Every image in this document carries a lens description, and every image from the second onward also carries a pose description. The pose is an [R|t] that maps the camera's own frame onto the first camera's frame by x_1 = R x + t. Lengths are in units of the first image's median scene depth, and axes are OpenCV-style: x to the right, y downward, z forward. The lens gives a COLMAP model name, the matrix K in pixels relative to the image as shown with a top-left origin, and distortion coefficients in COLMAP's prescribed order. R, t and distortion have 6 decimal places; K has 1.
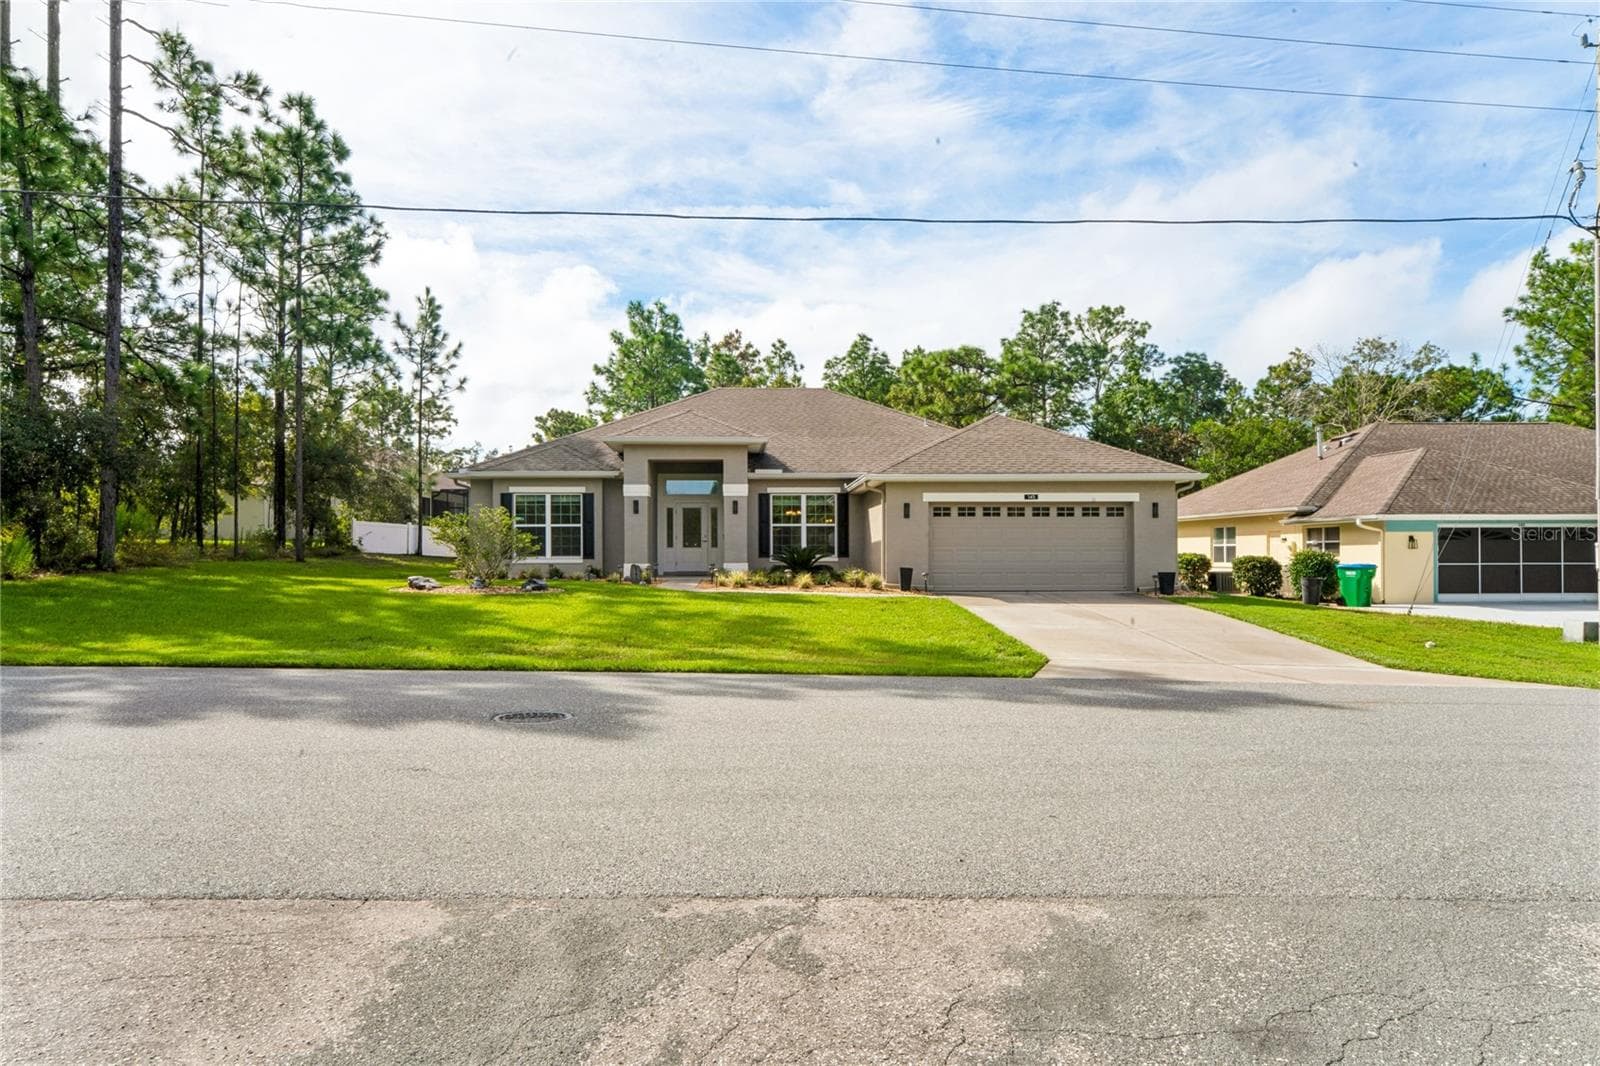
lens RADIAL K [[1028.7, 0, 769.1], [0, 1028.7, 559.4], [0, 0, 1]] dist [0.035552, -0.000129]
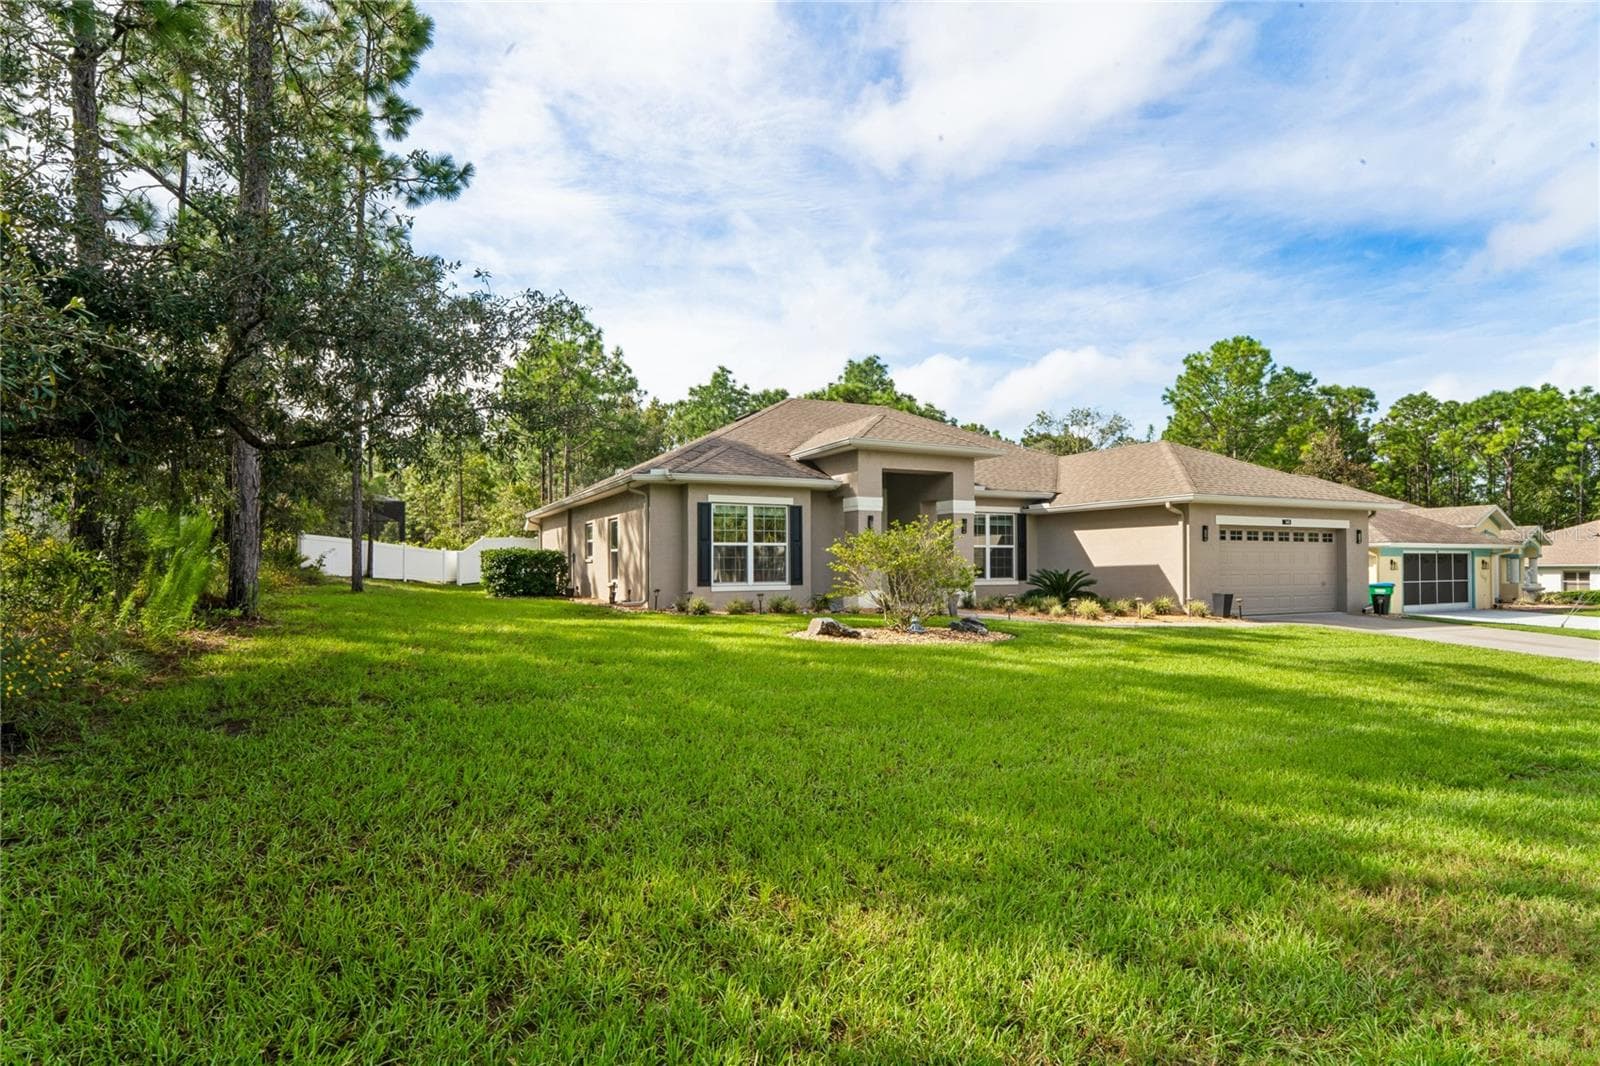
lens RADIAL K [[829.2, 0, 776.9], [0, 829.2, 566.6], [0, 0, 1]] dist [0.000366, 0.000239]
pose [[0.905727, -0.002959, 0.423851, -0.473558], [0.004282, 0.999988, -0.002170, -0.013986], [-0.423840, 0.003780, 0.905729, 0.399567]]
